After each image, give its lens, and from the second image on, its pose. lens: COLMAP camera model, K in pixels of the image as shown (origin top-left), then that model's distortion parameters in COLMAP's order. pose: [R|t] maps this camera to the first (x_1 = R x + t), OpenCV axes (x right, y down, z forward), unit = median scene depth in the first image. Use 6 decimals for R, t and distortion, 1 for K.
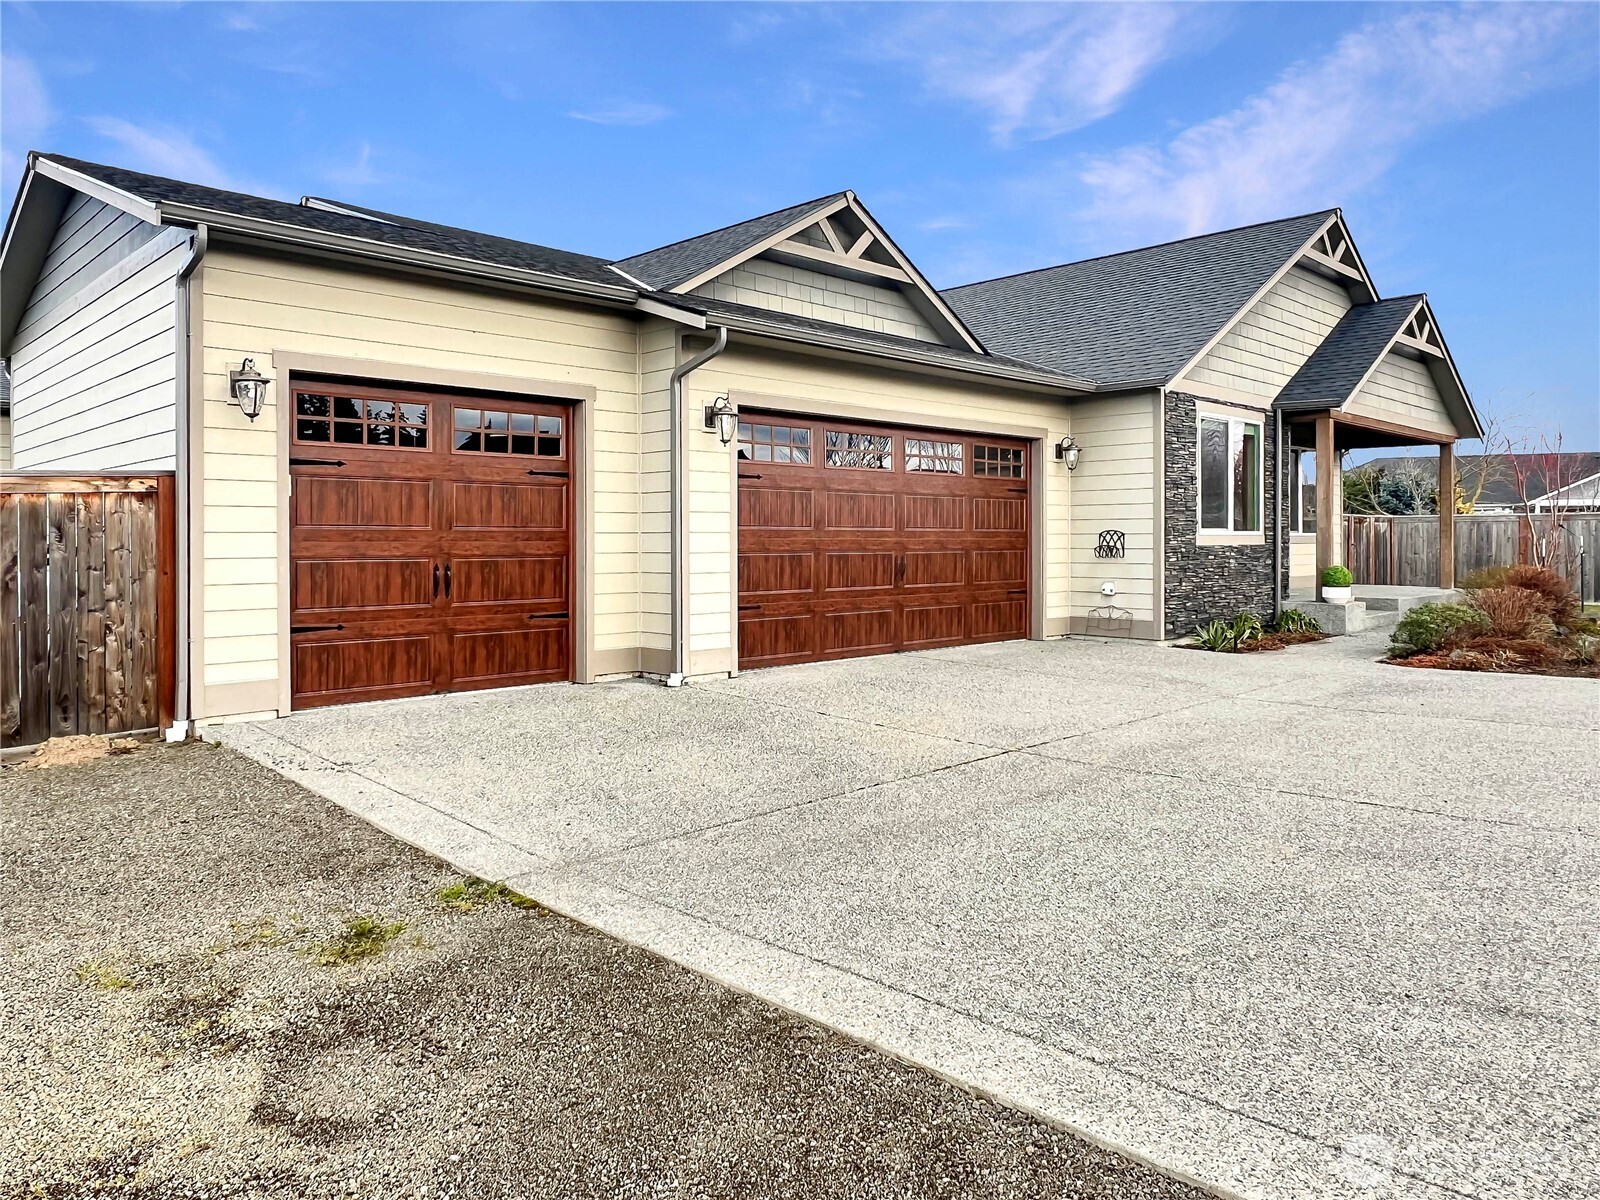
lens RADIAL K [[1069.6, 0, 808.2], [0, 1069.6, 596.0], [0, 0, 1]] dist [-0.004348, -0.000555]
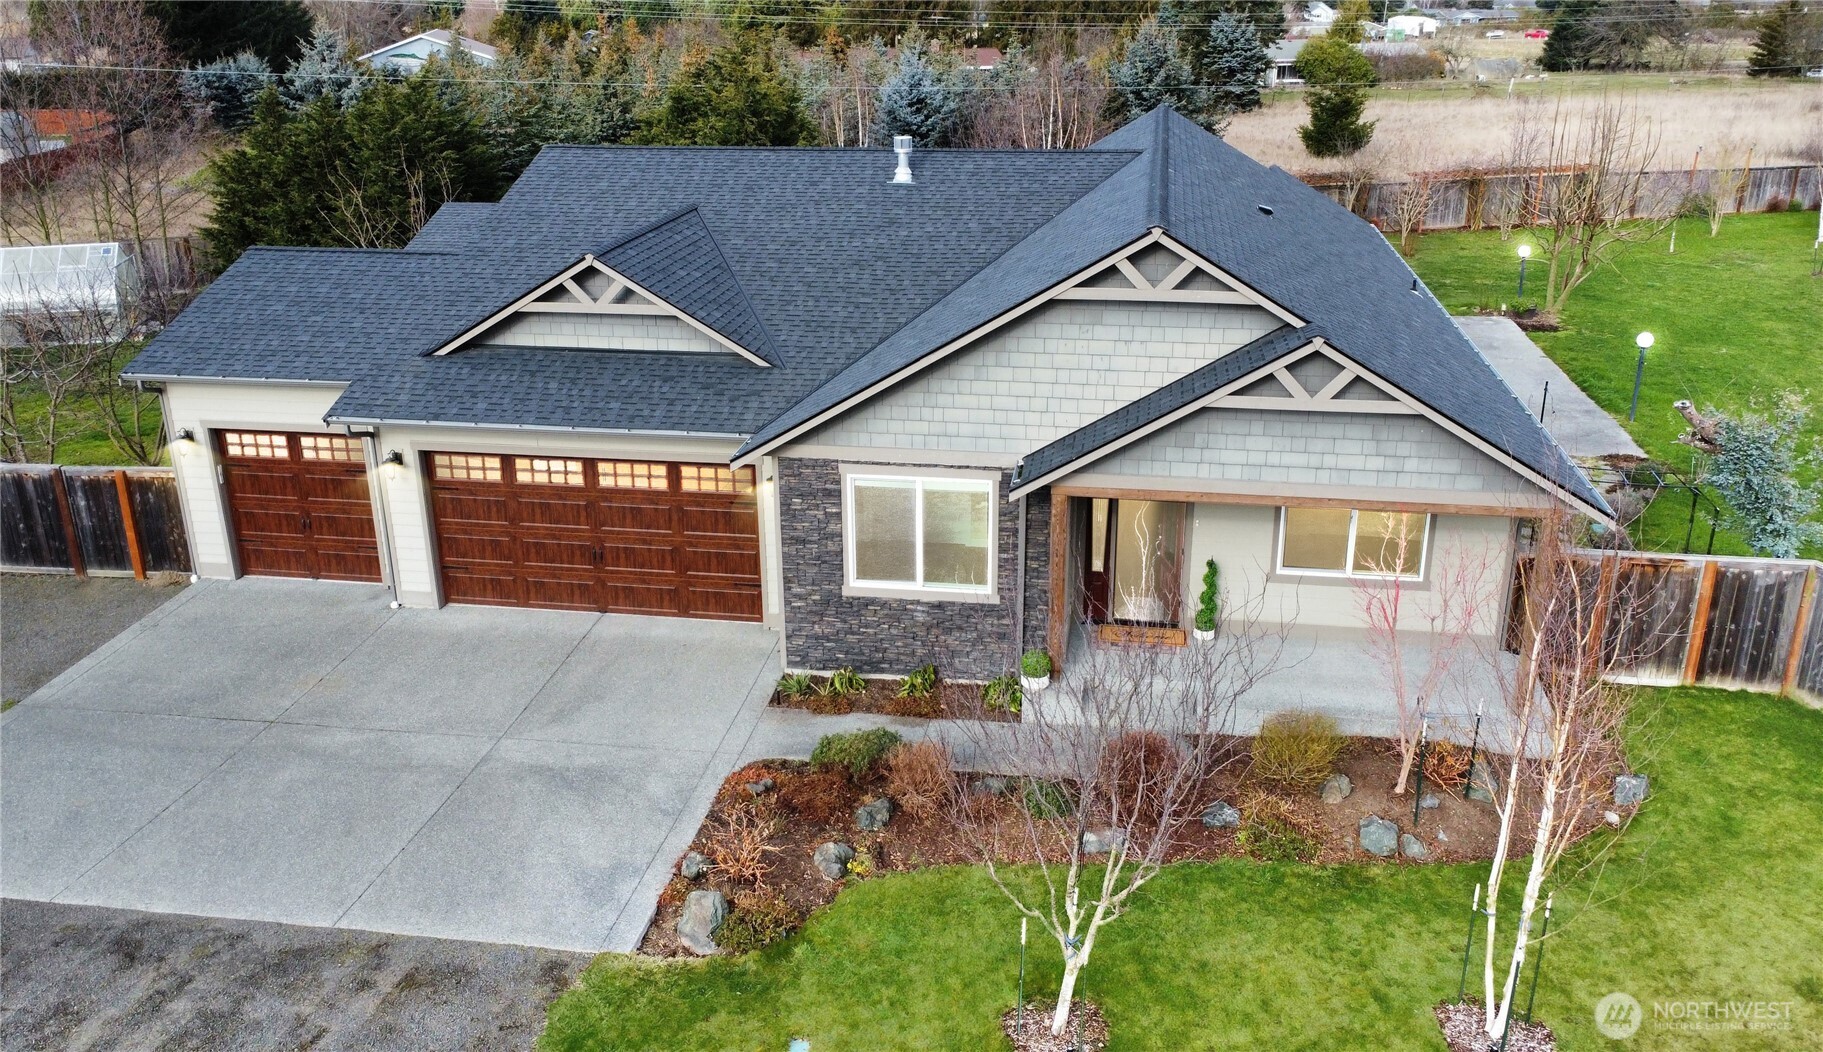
lens RADIAL K [[1497.9, 0, 904.3], [0, 1497.9, 629.3], [0, 0, 1]] dist [-0.004691, -0.002818]
pose [[0.589843, 0.328095, -0.737861, 2.051478], [-0.040318, 0.924566, 0.378884, -0.791699], [0.806511, -0.193733, 0.558577, 0.290399]]
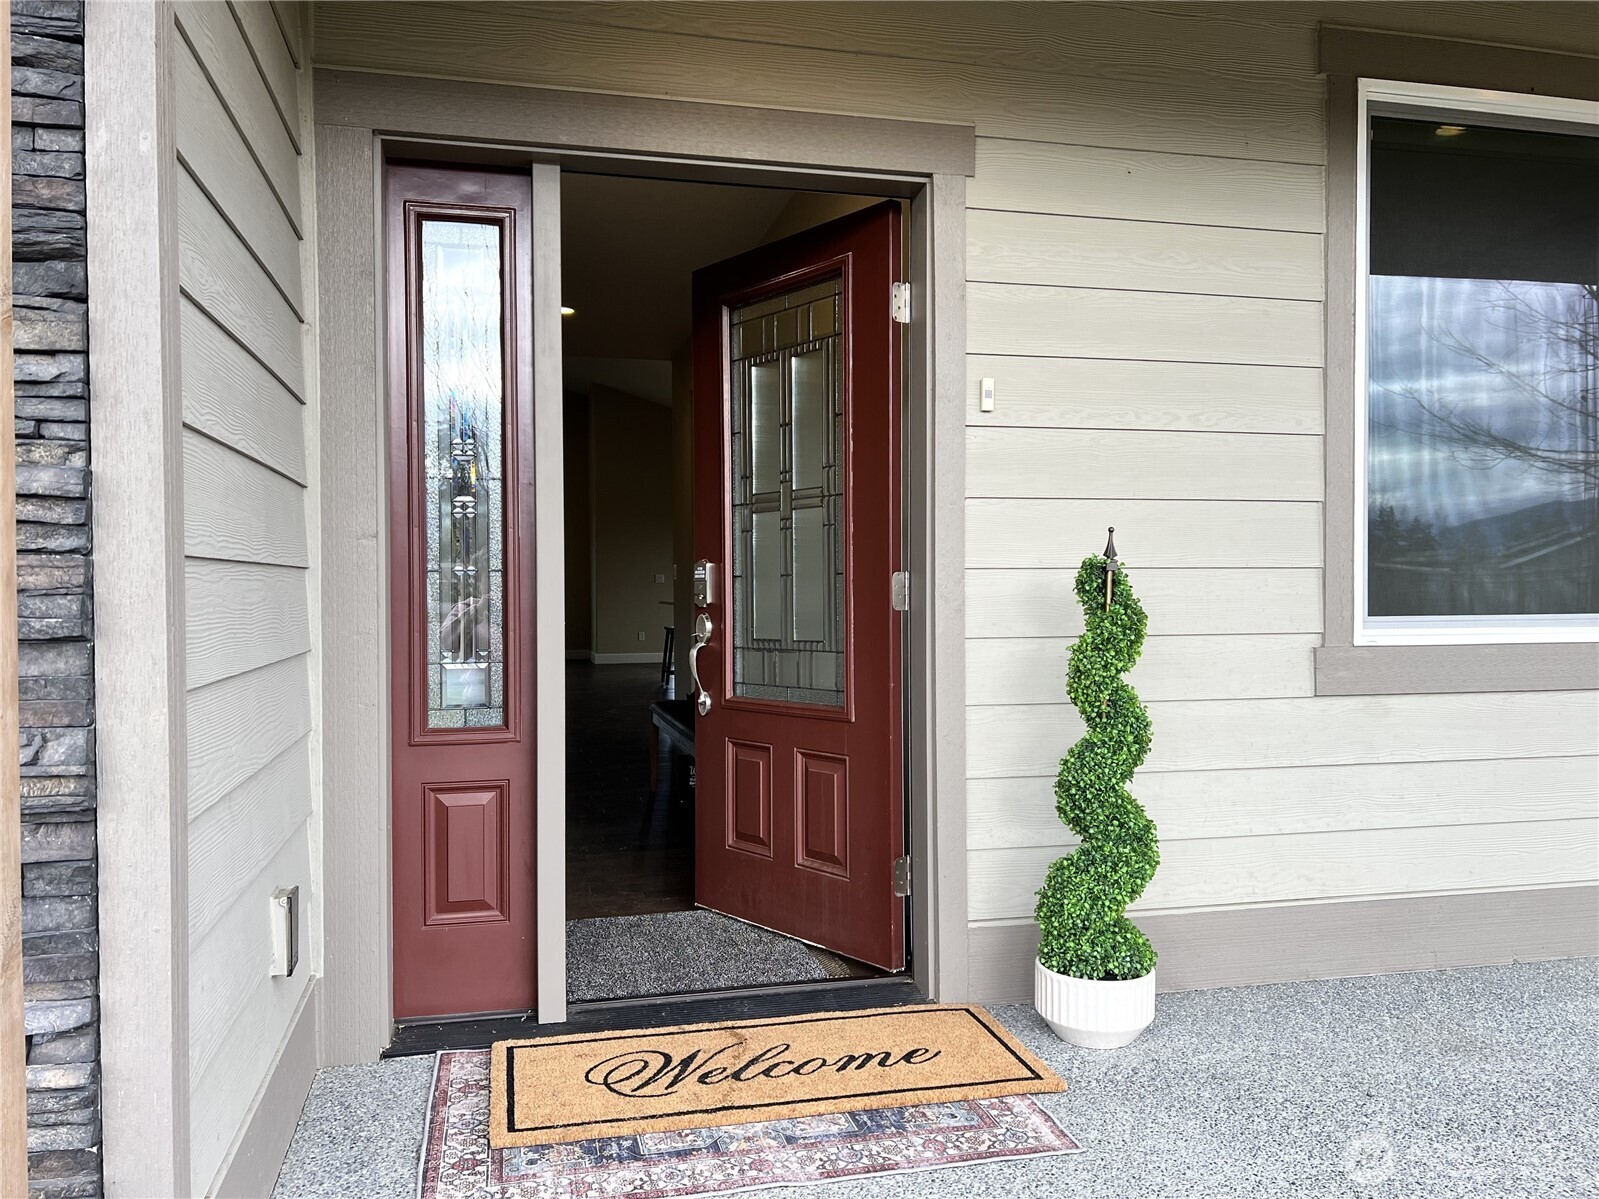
lens RADIAL K [[1213.1, 0, 798.9], [0, 1213.1, 597.0], [0, 0, 1]] dist [0.009274, 0.001074]
pose [[0.853878, 0.016973, -0.520197, 0.856128], [-0.031417, 0.999326, -0.018964, -0.106216], [0.519524, 0.032536, 0.853836, 1.487587]]
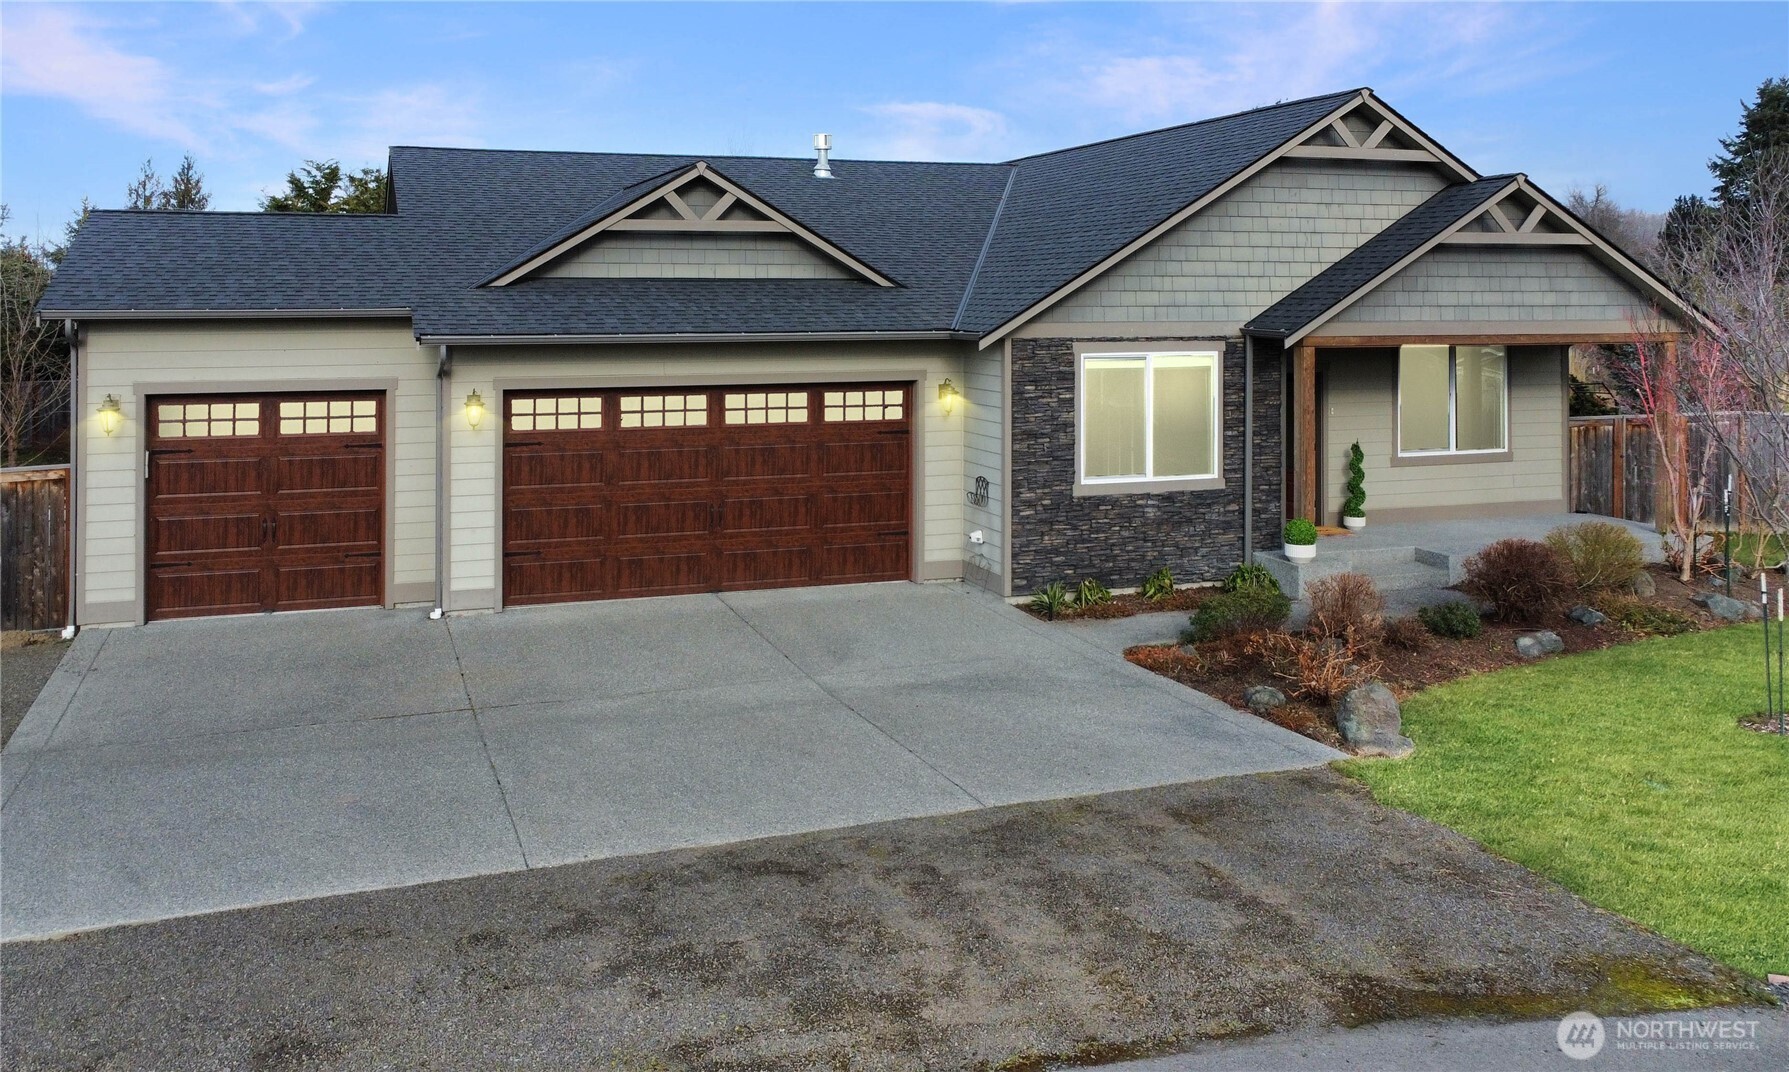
lens RADIAL K [[1583.6, 0, 887.5], [0, 1583.6, 350.6], [0, 0, 1]] dist [-0.011265, 0.033387]
pose [[0.911233, 0.019102, -0.411448, 1.070481], [-0.024570, 0.999666, -0.008004, -0.218657], [0.411158, 0.017403, 0.911398, -0.467718]]
